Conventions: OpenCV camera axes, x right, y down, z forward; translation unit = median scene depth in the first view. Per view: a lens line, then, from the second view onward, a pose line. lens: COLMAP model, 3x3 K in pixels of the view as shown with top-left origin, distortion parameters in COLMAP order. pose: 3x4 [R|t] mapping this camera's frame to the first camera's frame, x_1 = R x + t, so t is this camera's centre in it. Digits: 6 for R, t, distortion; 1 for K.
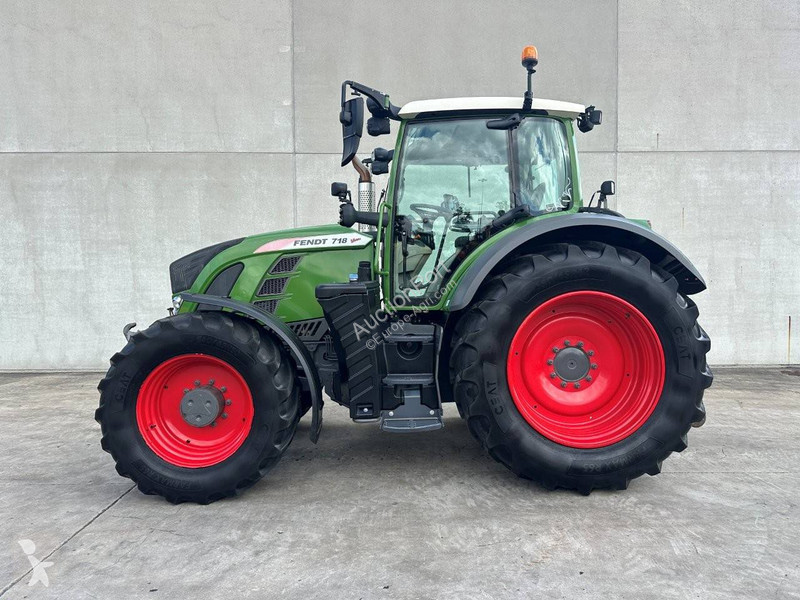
lens RADIAL K [[561.9, 0, 402.8], [0, 561.9, 304.0], [0, 0, 1]] dist [0.035506, -0.042741]
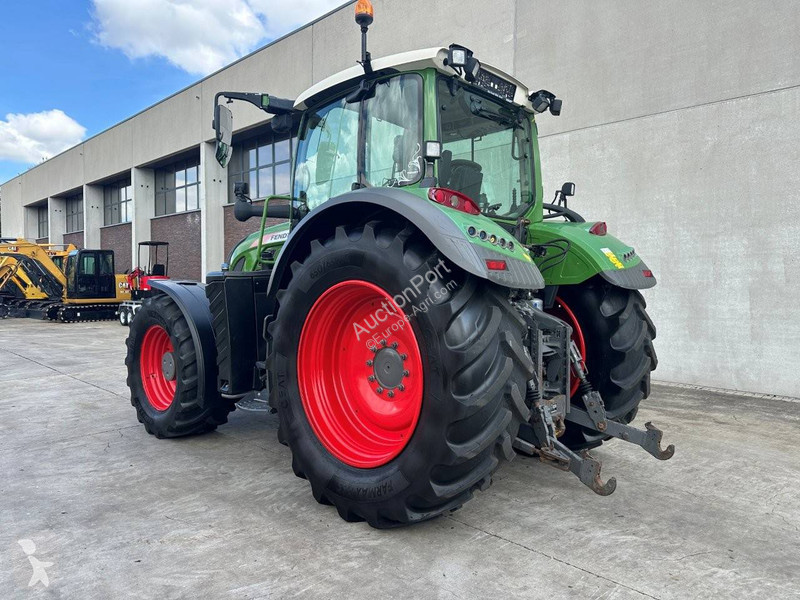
lens RADIAL K [[561.9, 0, 404.3], [0, 561.9, 306.7], [0, 0, 1]] dist [0.035506, -0.042741]
pose [[0.707111, 0.039054, -0.706023, 0.853597], [-0.031321, 0.999224, 0.023903, -0.005082], [0.706408, 0.005211, 0.707785, 0.404187]]
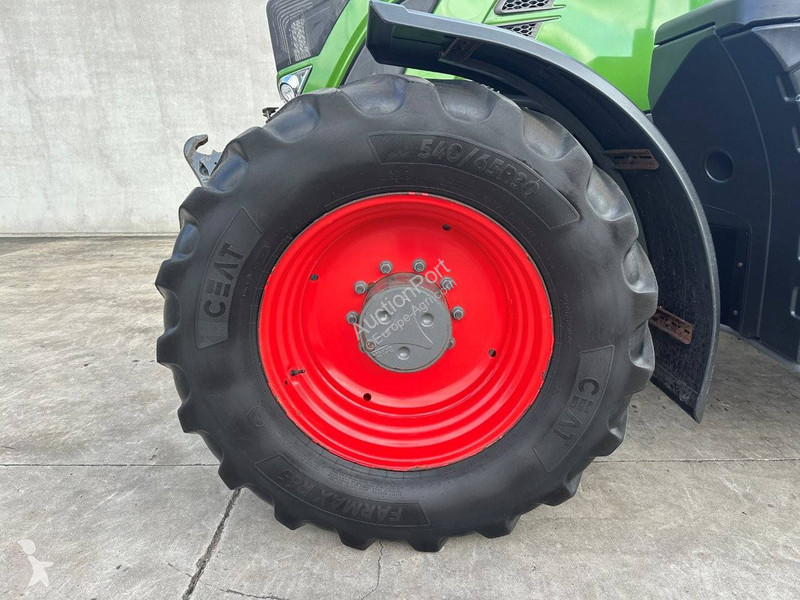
lens RADIAL K [[561.9, 0, 400.4], [0, 561.9, 307.6], [0, 0, 1]] dist [0.035506, -0.042741]
pose [[0.999218, 0.006549, -0.039005, -0.310290], [0.003141, 0.969940, 0.243323, 0.062555], [0.039426, -0.243255, 0.969161, 0.546779]]
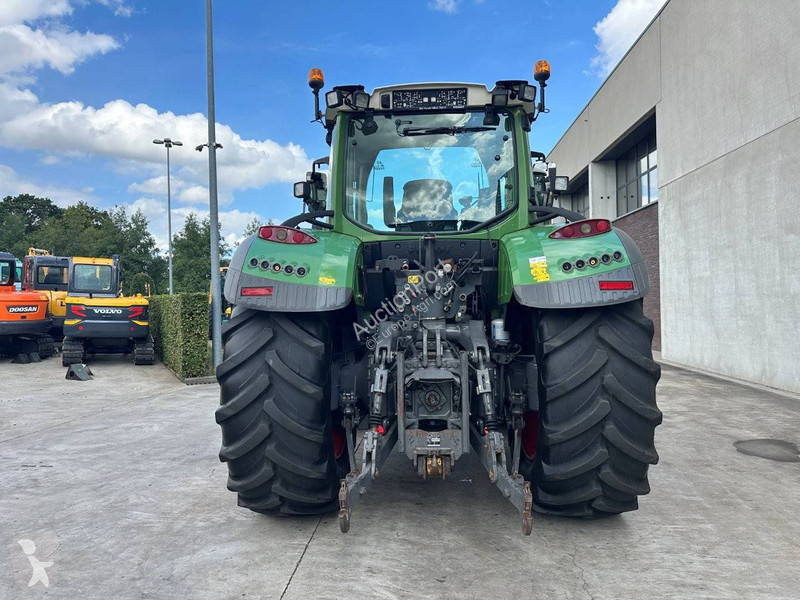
lens RADIAL K [[561.9, 0, 395.0], [0, 561.9, 301.8], [0, 0, 1]] dist [0.035506, -0.042741]
pose [[-0.081475, 0.005236, -0.996662, 1.179575], [-0.007581, 0.999954, 0.005873, -0.032863], [0.996647, 0.008034, -0.081431, 1.163322]]
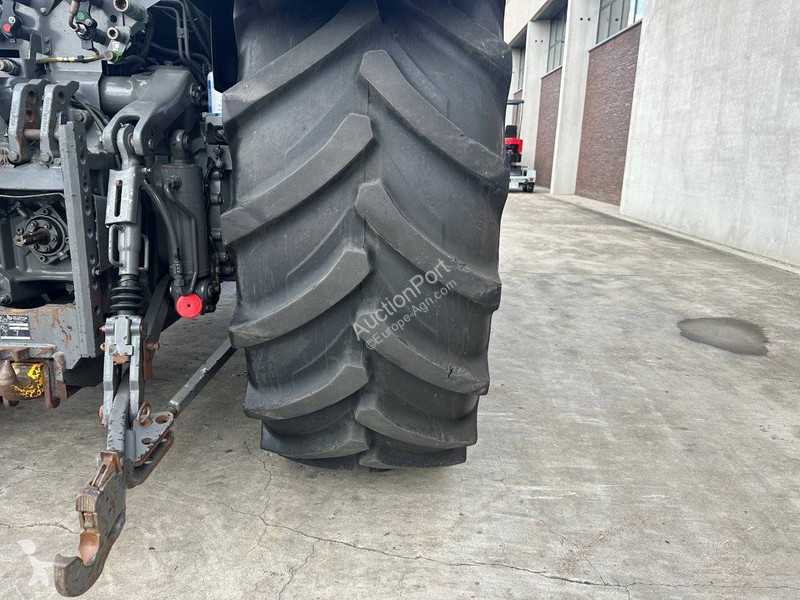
lens RADIAL K [[561.9, 0, 401.6], [0, 561.9, 299.3], [0, 0, 1]] dist [0.035506, -0.042741]
pose [[-0.030699, 0.254250, -0.966651, 0.737000], [-0.054230, 0.965259, 0.255606, 0.043016], [0.998056, 0.060268, -0.015844, 1.388527]]
